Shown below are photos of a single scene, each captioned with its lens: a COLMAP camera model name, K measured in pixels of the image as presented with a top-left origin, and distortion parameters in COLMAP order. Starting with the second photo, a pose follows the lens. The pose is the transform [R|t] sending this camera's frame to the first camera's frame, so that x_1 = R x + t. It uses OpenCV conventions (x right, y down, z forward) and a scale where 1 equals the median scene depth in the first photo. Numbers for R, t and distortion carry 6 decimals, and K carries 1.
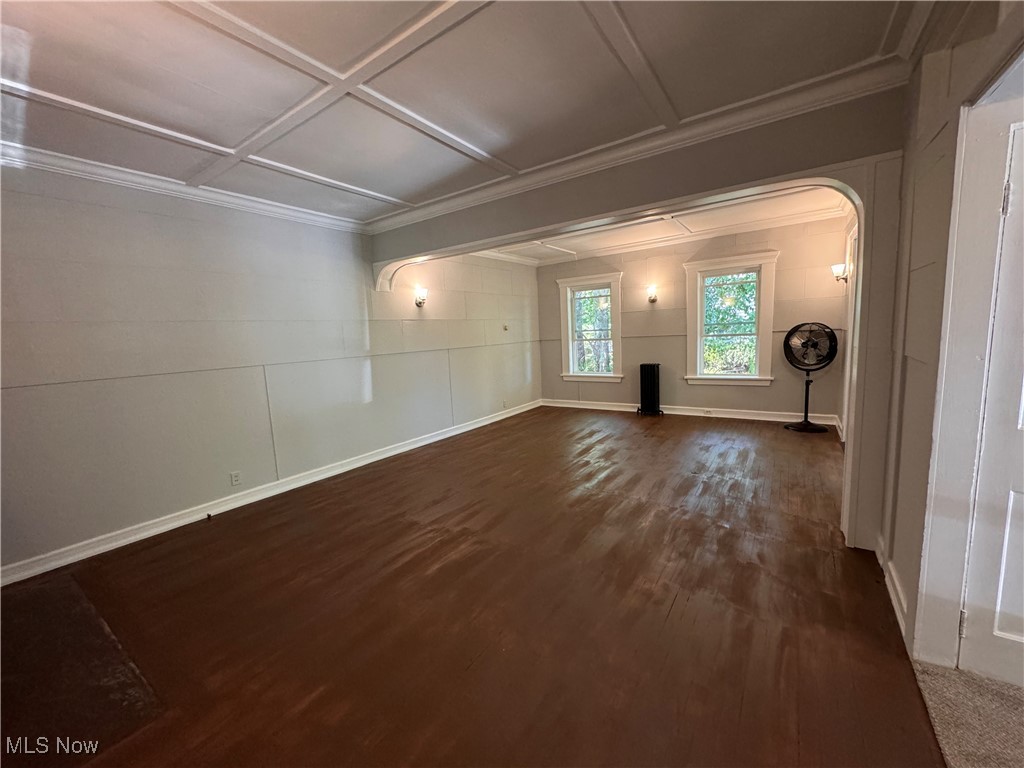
lens RADIAL K [[405.0, 0, 511.8], [0, 405.0, 384.2], [0, 0, 1]] dist [-0.002716, -0.000003]
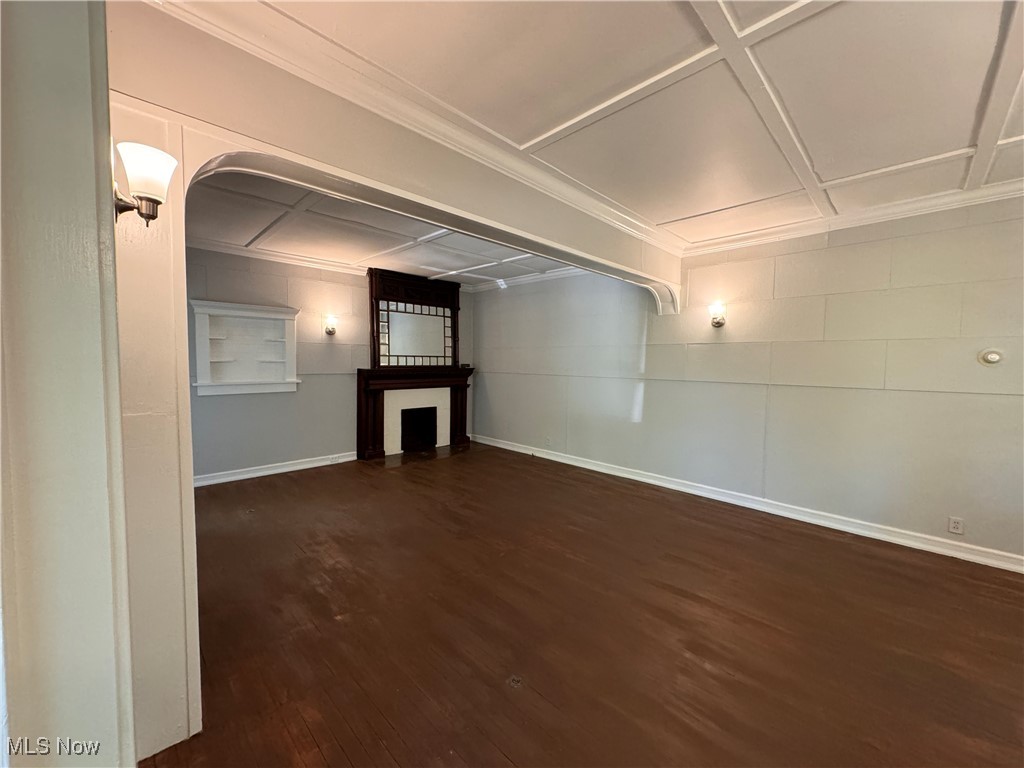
lens RADIAL K [[405.0, 0, 511.9], [0, 405.0, 382.9], [0, 0, 1]] dist [-0.002716, -0.000003]
pose [[-0.181985, 0.102971, -0.977895, 0.738578], [-0.129785, 0.983286, 0.127691, -0.151496], [0.974699, 0.150154, -0.165579, 0.859996]]
